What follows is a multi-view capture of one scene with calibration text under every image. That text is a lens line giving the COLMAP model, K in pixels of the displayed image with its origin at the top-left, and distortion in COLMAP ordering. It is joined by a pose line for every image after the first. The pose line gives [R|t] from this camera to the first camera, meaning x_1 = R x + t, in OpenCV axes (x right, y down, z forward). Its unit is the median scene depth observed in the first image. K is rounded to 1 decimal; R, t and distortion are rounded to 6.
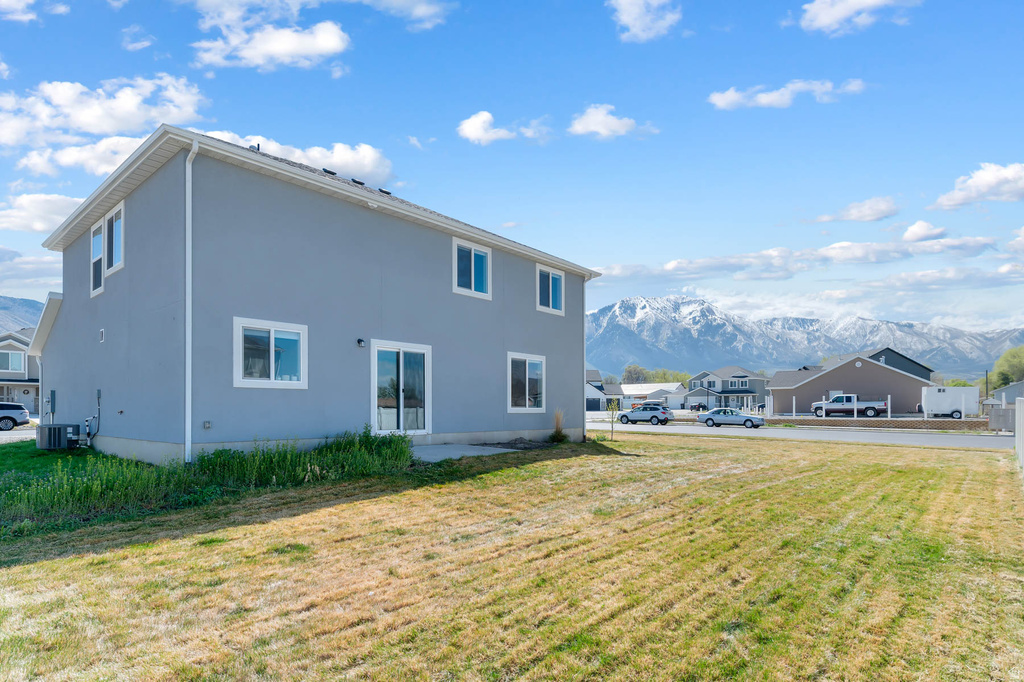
lens RADIAL K [[553.5, 0, 514.3], [0, 553.5, 399.0], [0, 0, 1]] dist [-0.000617, -0.000002]
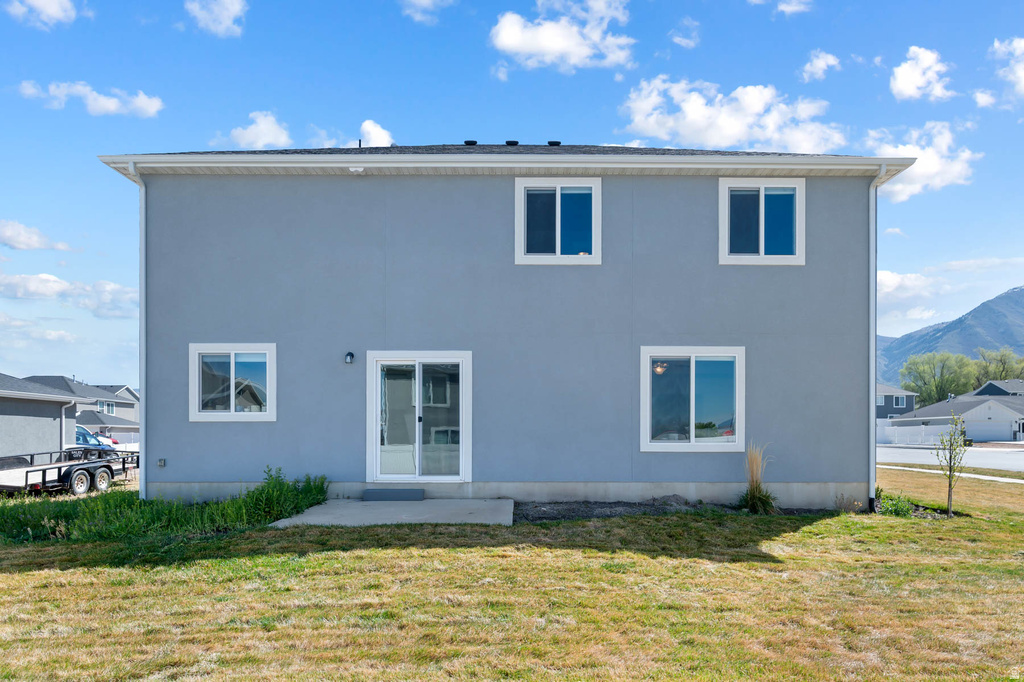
lens RADIAL K [[645.0, 0, 511.9], [0, 645.0, 443.3], [0, 0, 1]] dist [-0.000226, -0.000624]
pose [[0.660846, -0.010013, -0.750455, 0.465387], [0.015204, 0.999884, 0.000048, 0.016334], [0.750368, -0.011442, 0.660922, 0.517106]]
